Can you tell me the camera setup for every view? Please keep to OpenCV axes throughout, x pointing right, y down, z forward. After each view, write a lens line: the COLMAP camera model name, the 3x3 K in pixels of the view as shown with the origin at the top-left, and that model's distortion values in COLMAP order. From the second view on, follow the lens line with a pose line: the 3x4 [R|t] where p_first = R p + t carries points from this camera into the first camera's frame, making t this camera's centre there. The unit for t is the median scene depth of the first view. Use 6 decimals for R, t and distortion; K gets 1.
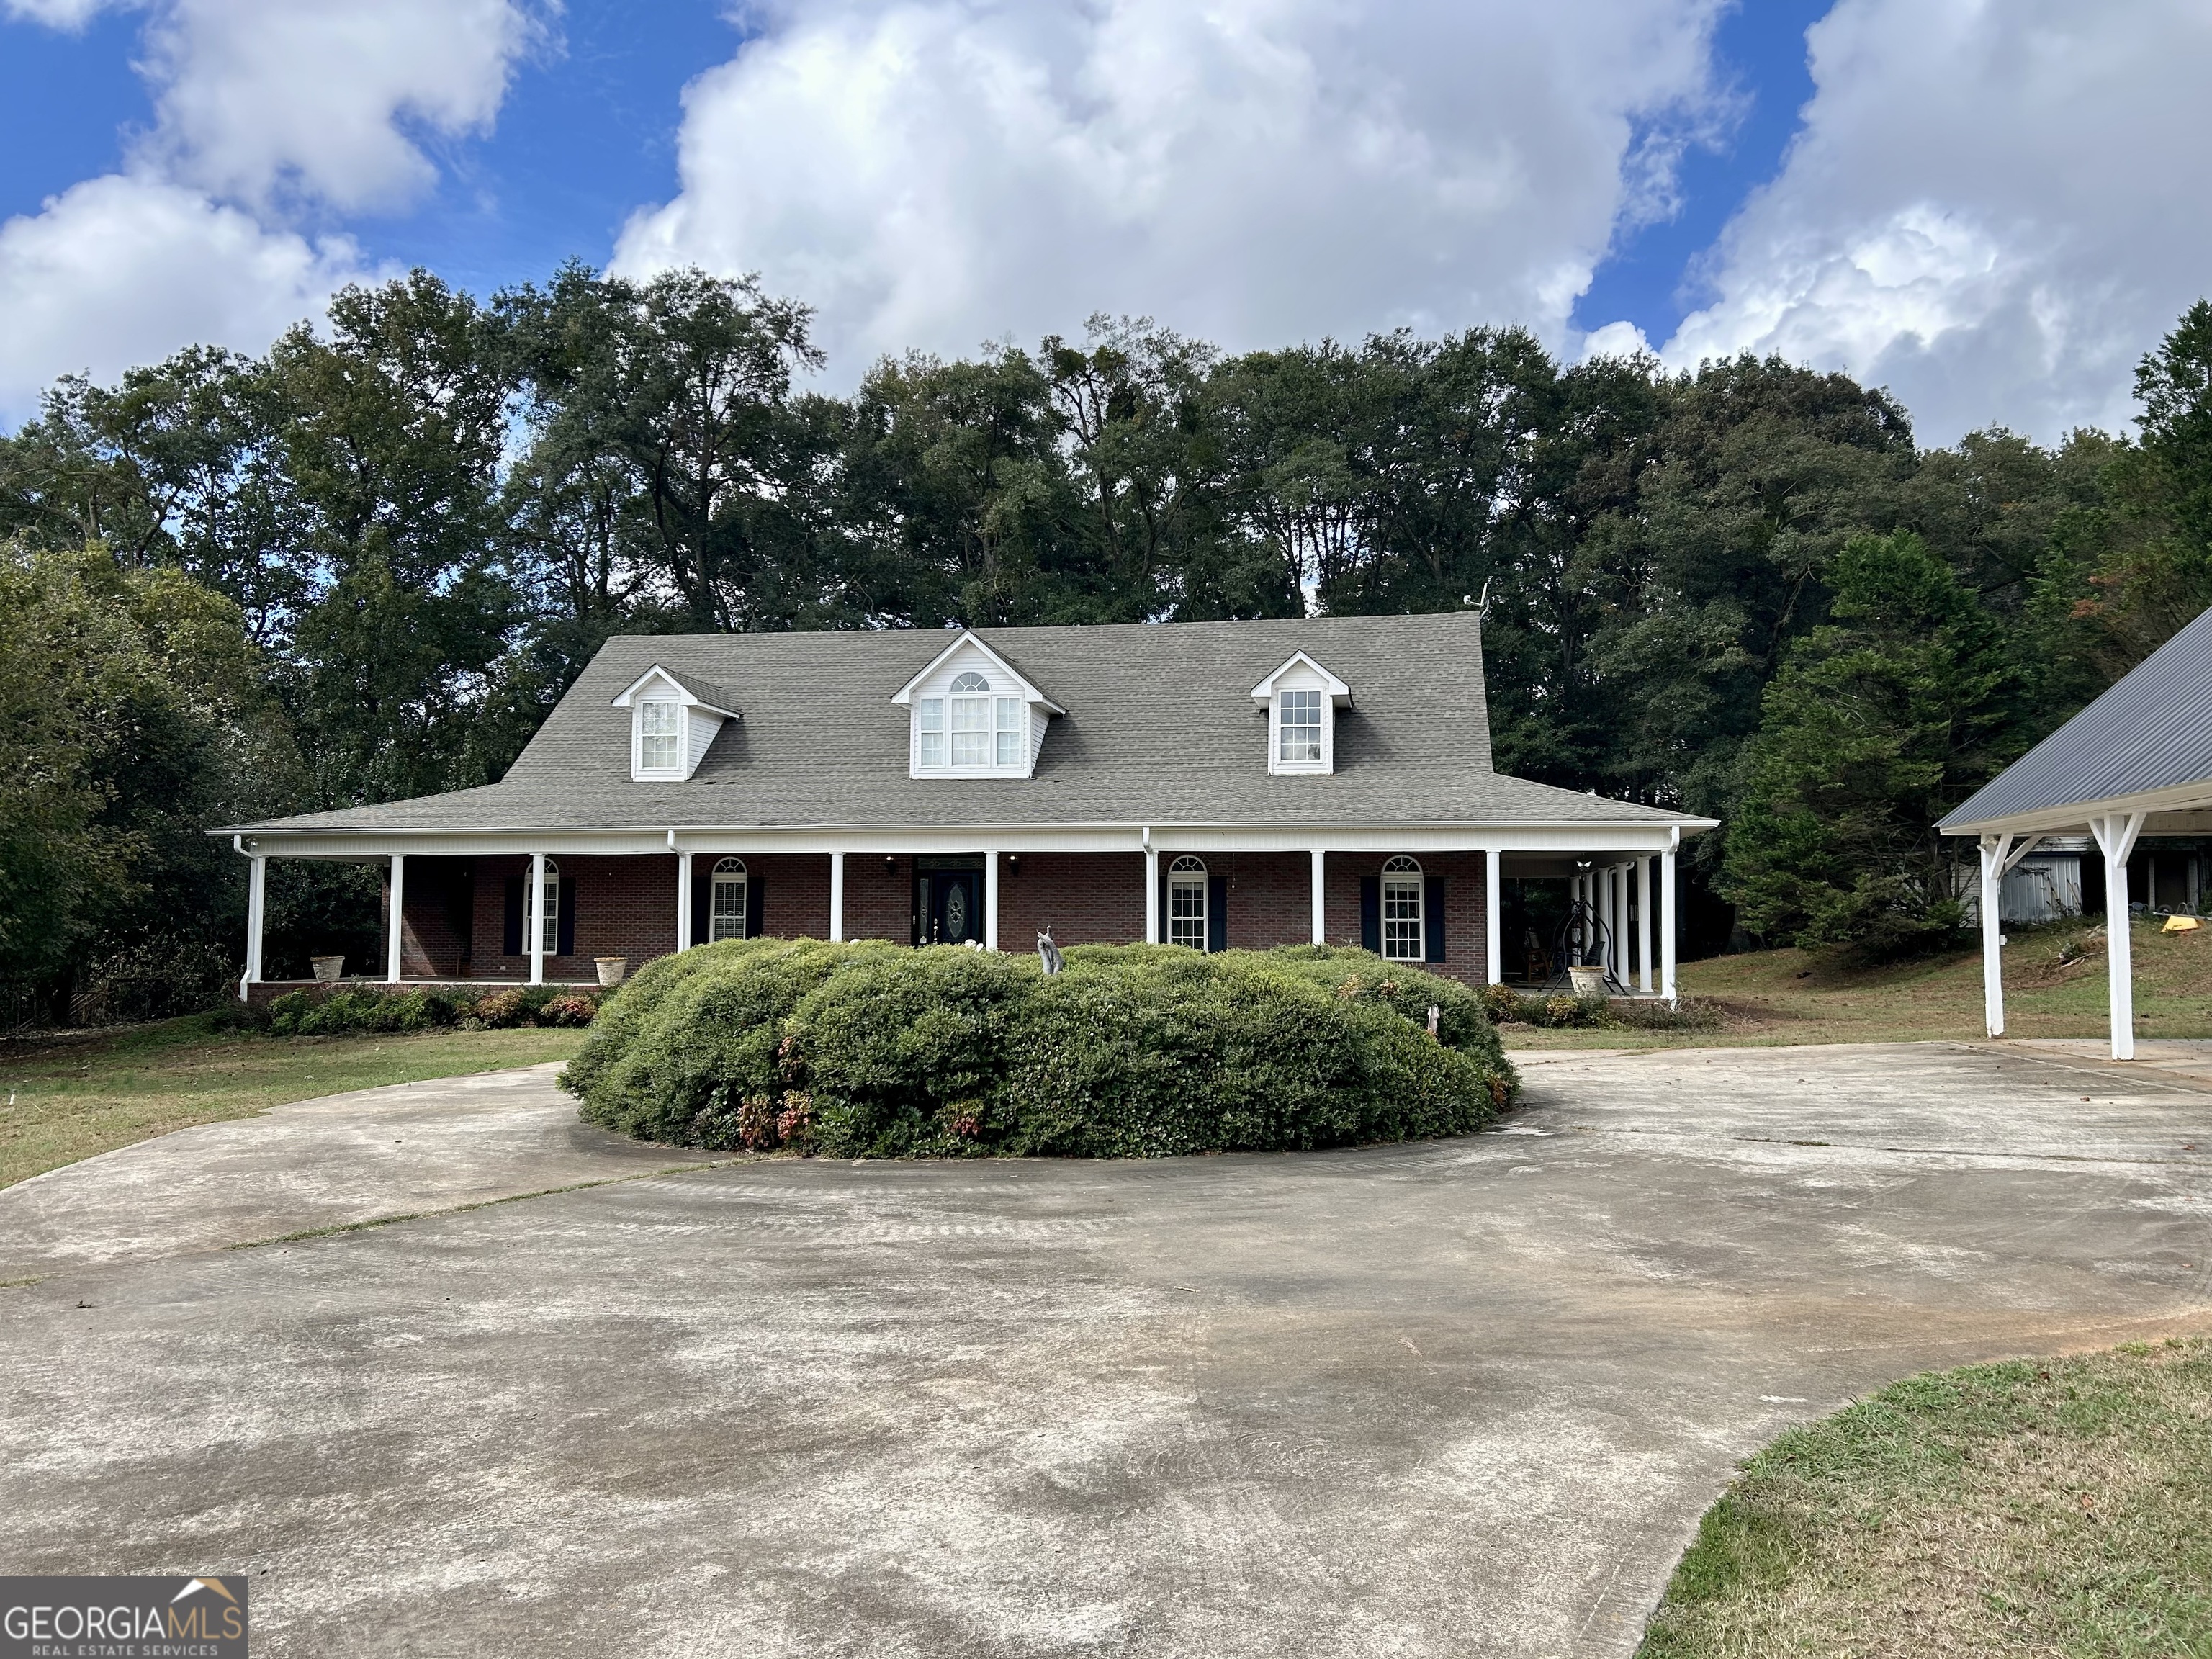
lens RADIAL K [[1662.3, 0, 1087.6], [0, 1662.3, 817.6], [0, 0, 1]] dist [0.060625, -0.055835]
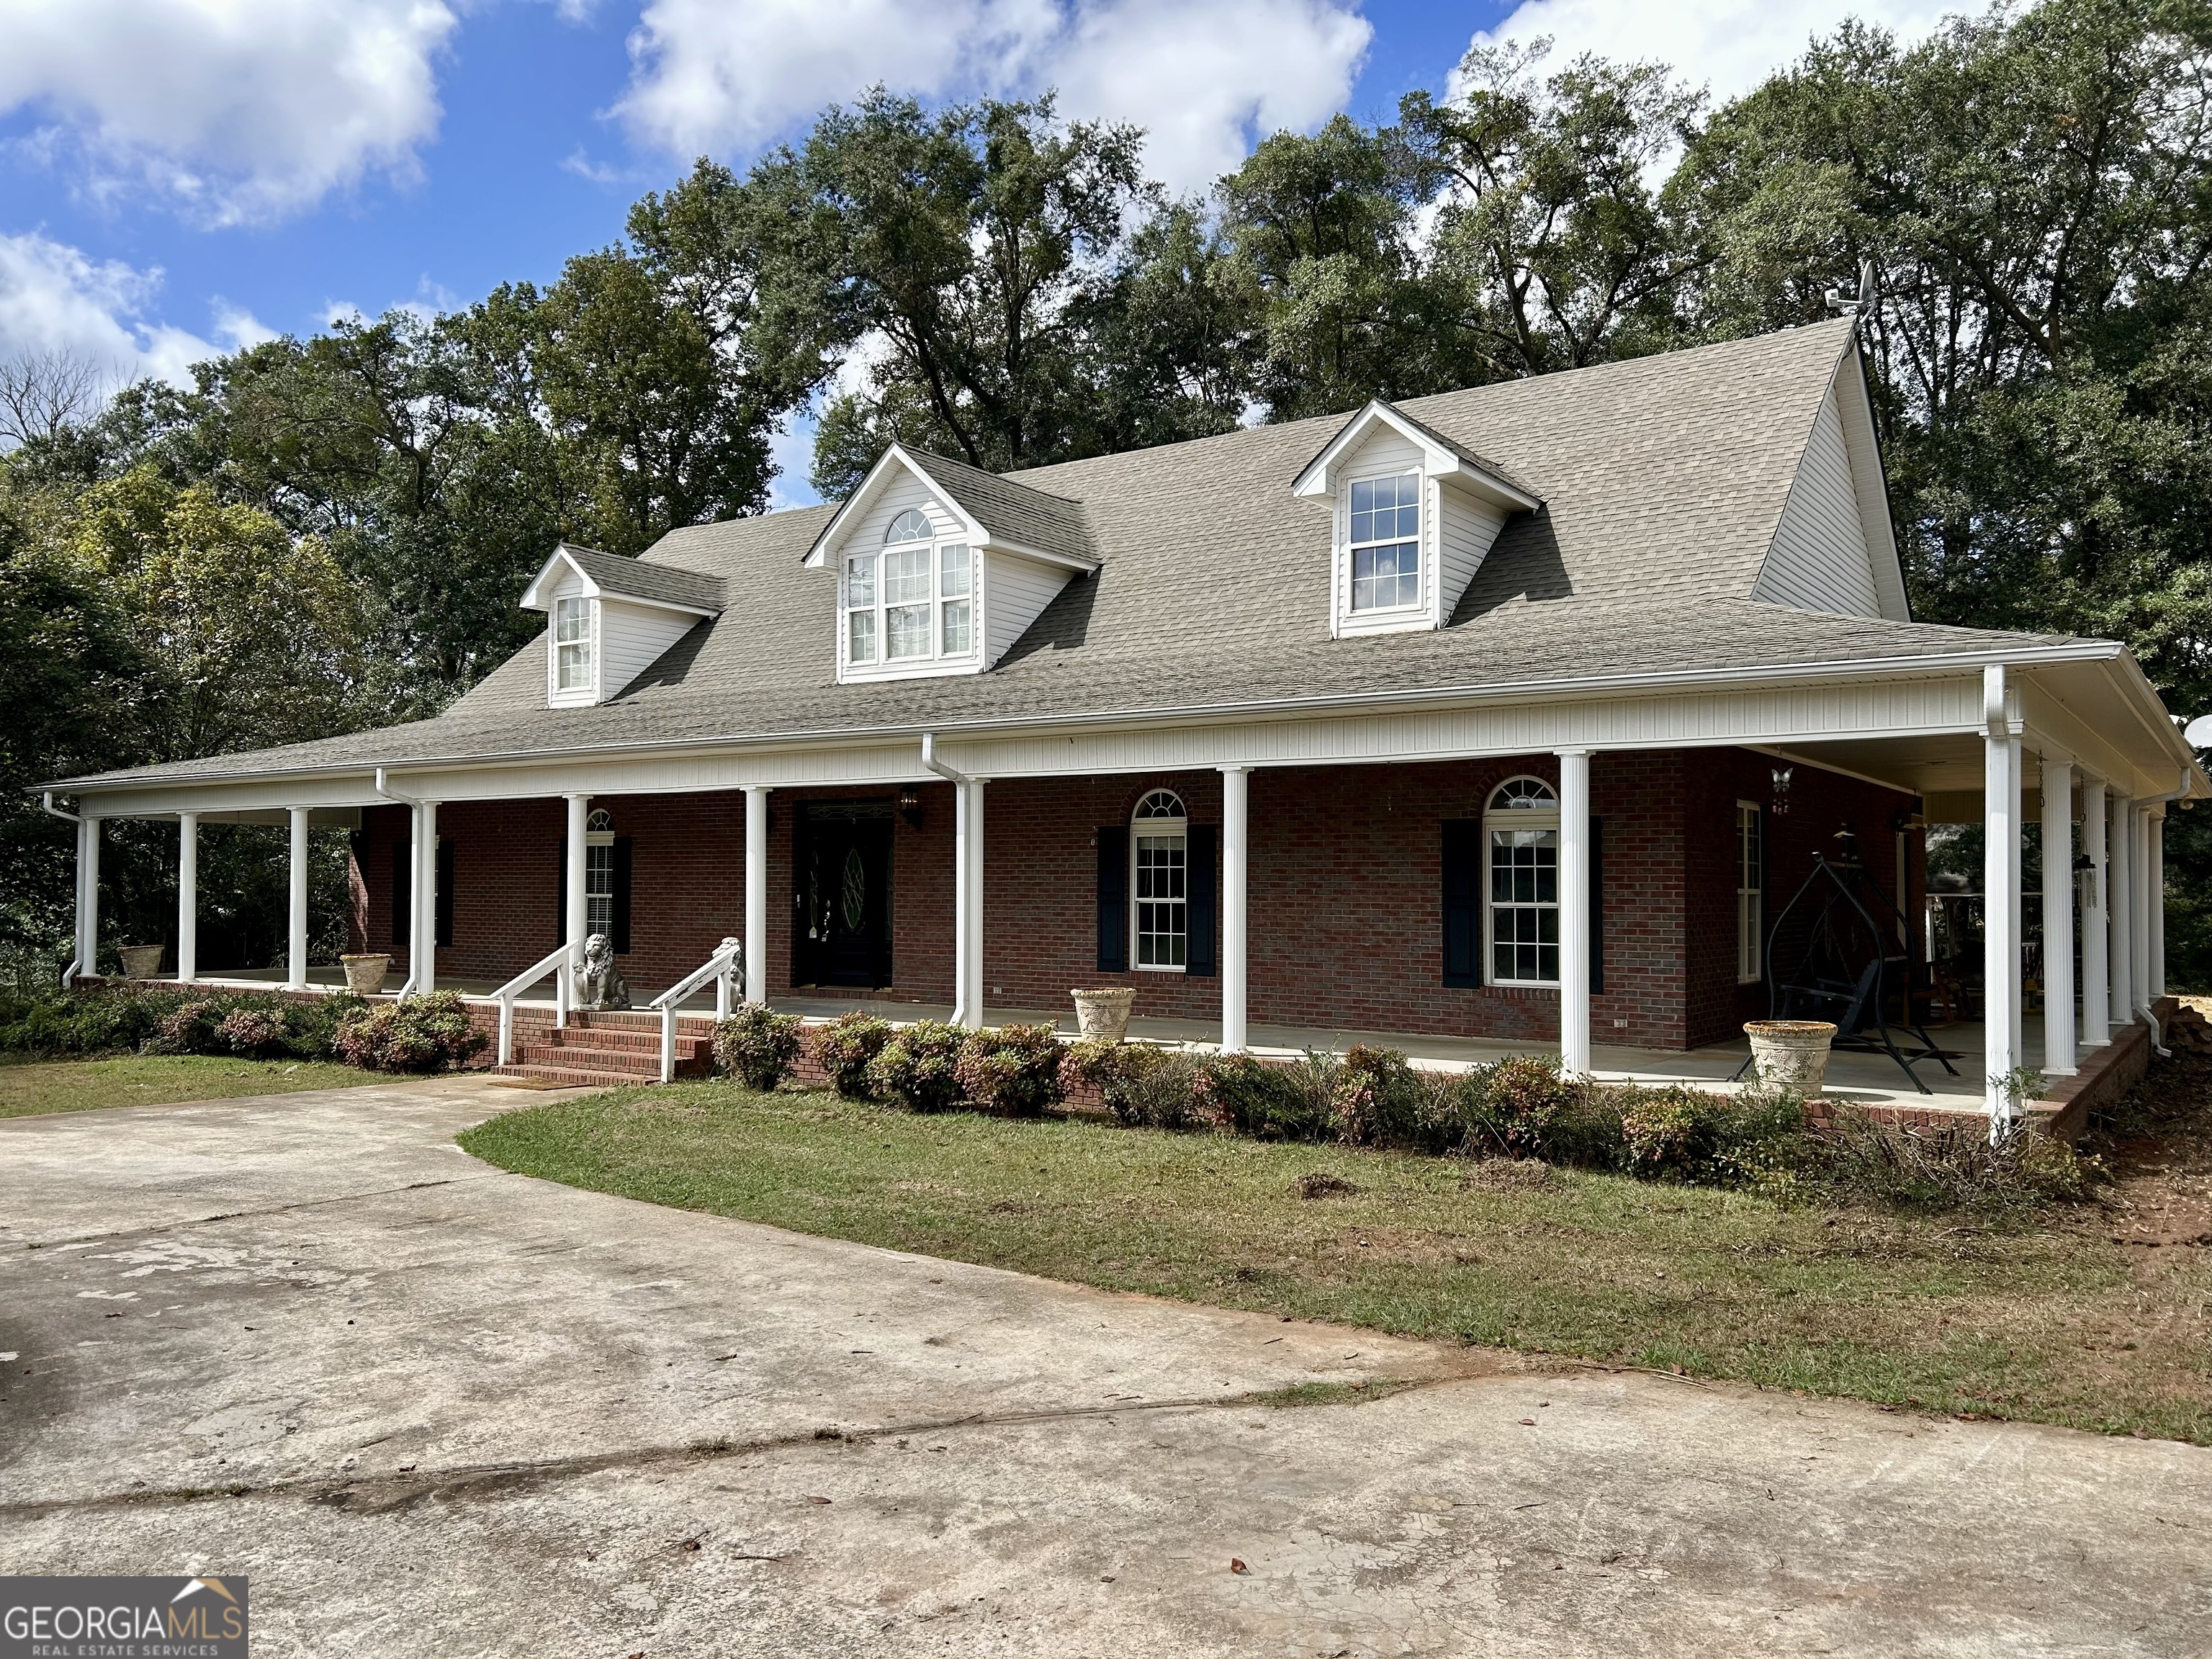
lens RADIAL K [[1662.3, 0, 1084.0], [0, 1662.3, 829.8], [0, 0, 1]] dist [0.060625, -0.055835]
pose [[0.907624, -0.014772, -0.419523, 0.270860], [0.026649, 0.999392, 0.022464, 0.023165], [0.418937, -0.031569, 0.907467, 0.474667]]
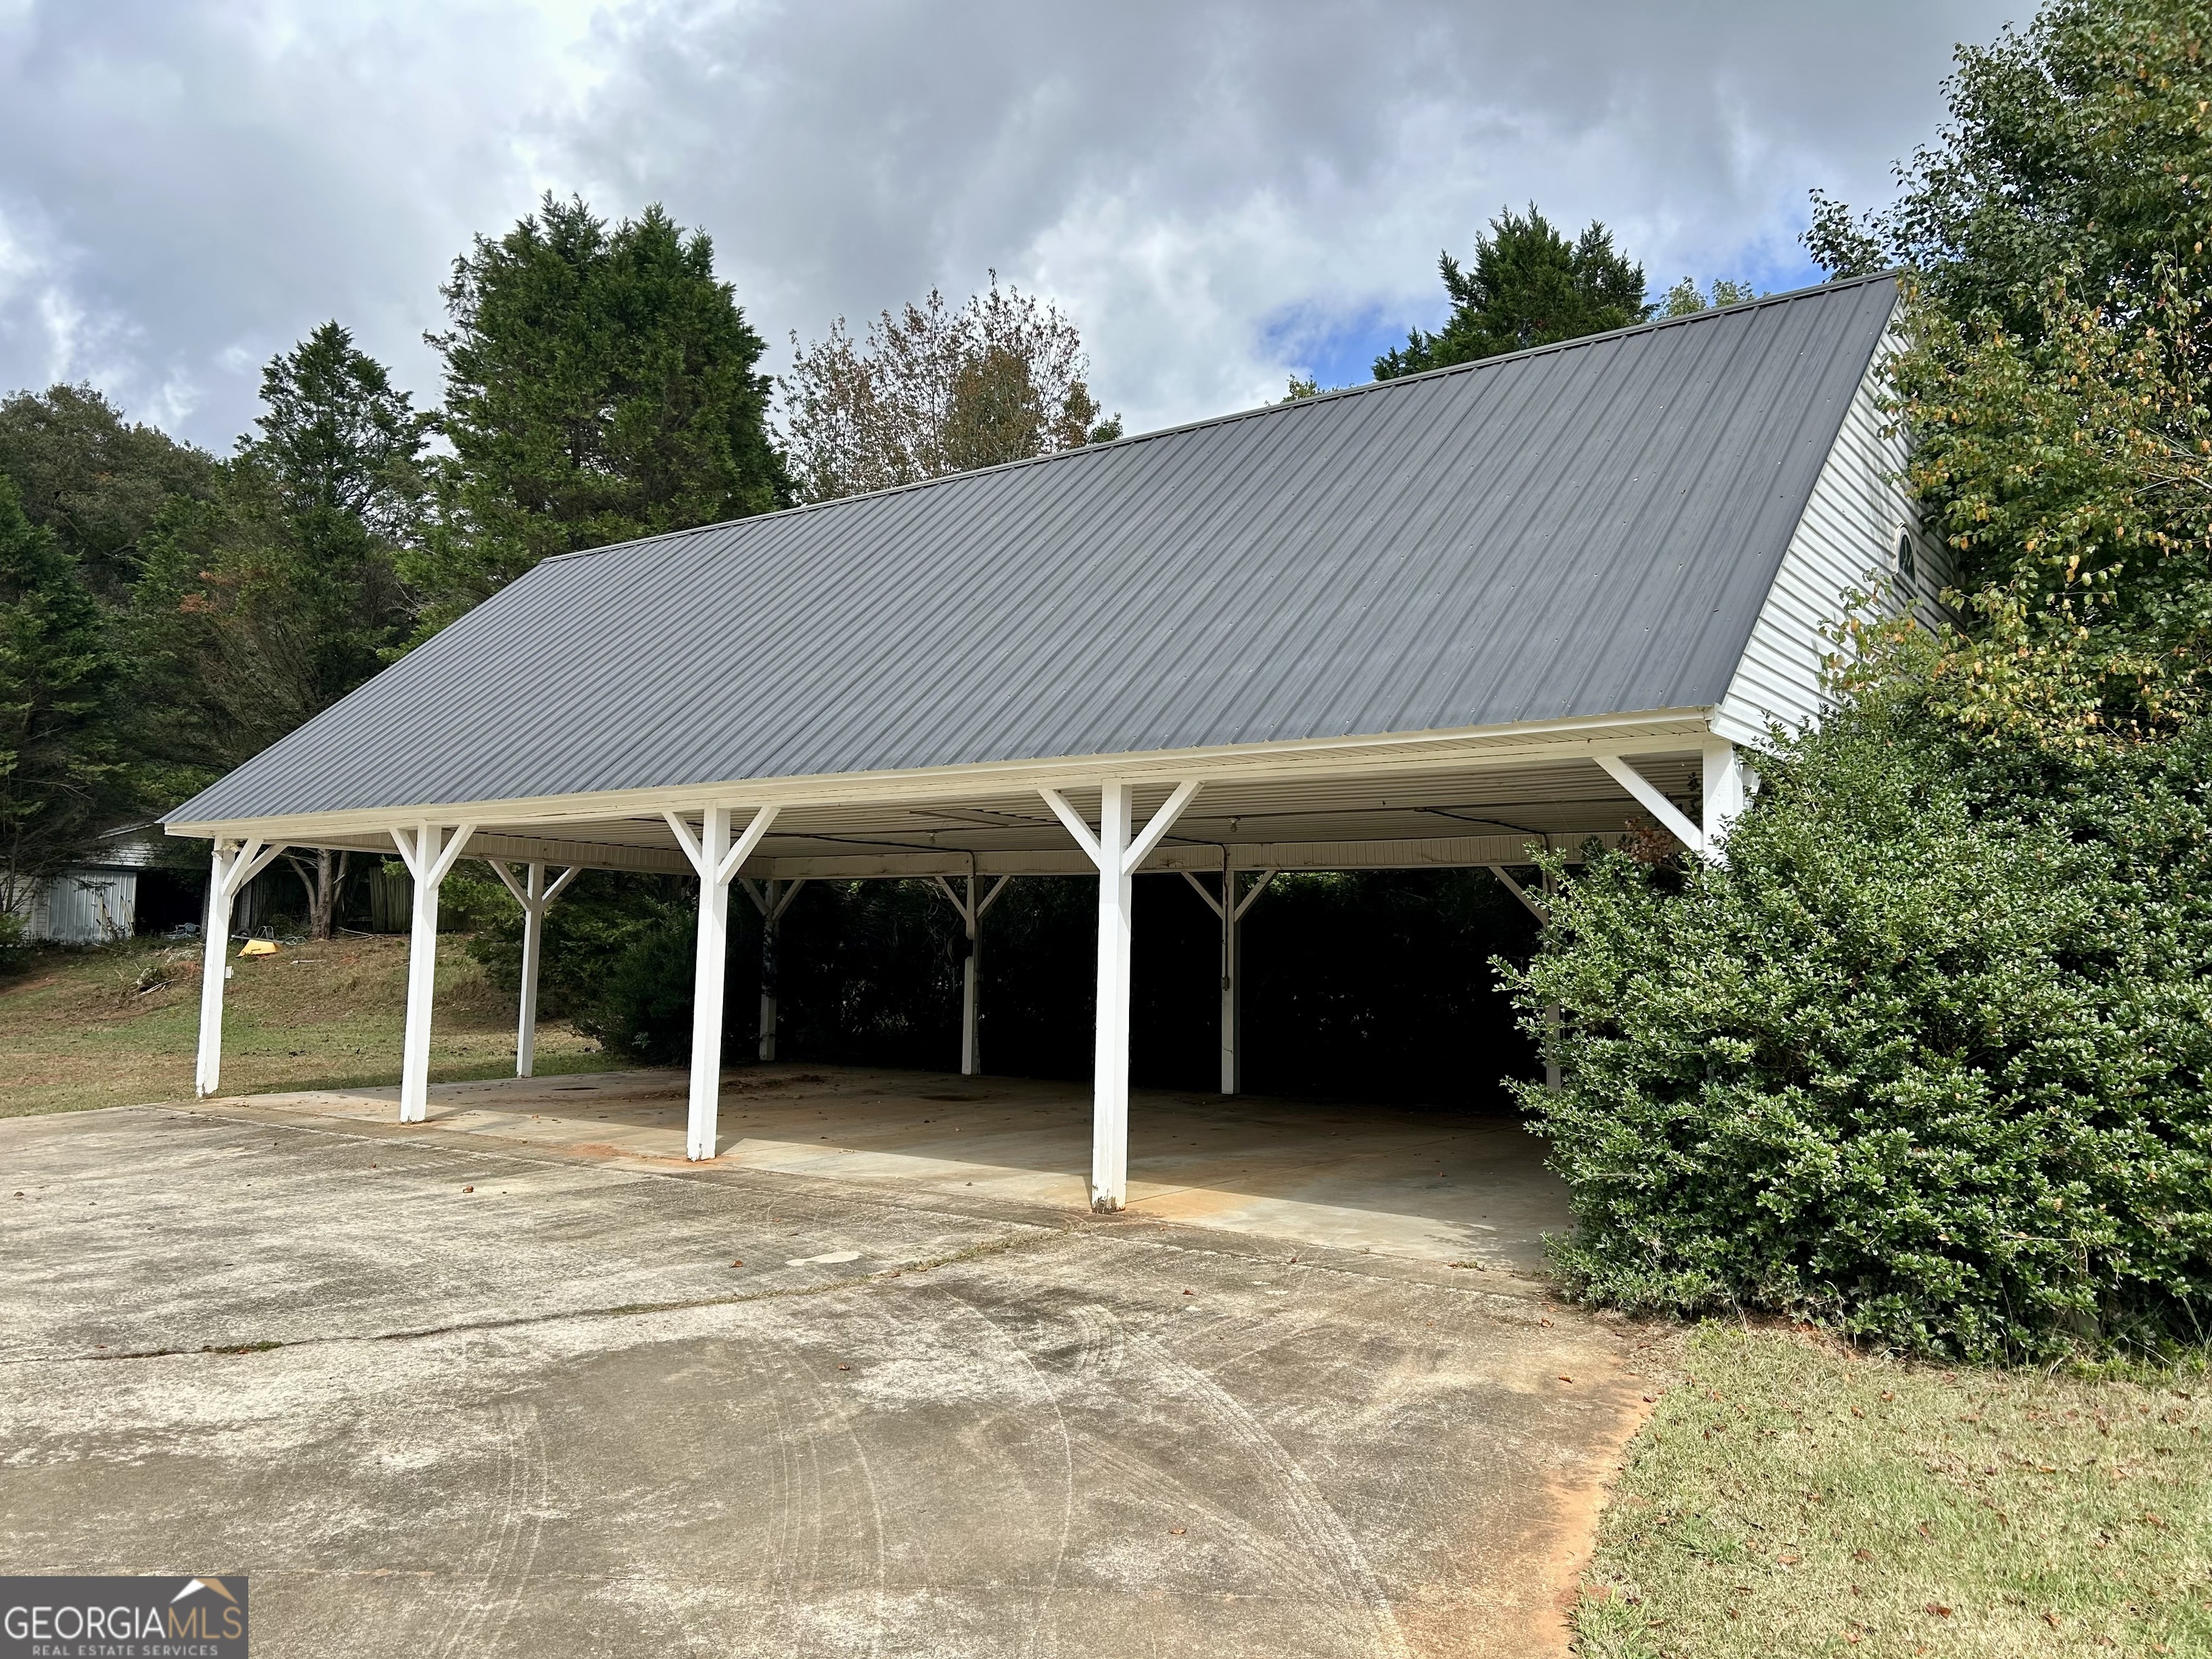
lens RADIAL K [[1662.3, 0, 1094.0], [0, 1662.3, 826.0], [0, 0, 1]] dist [0.060625, -0.055835]
pose [[0.456354, 0.084572, 0.885770, 0.014299], [-0.080015, 0.995340, -0.053809, 0.009151], [-0.886193, -0.046319, 0.460995, 0.179796]]
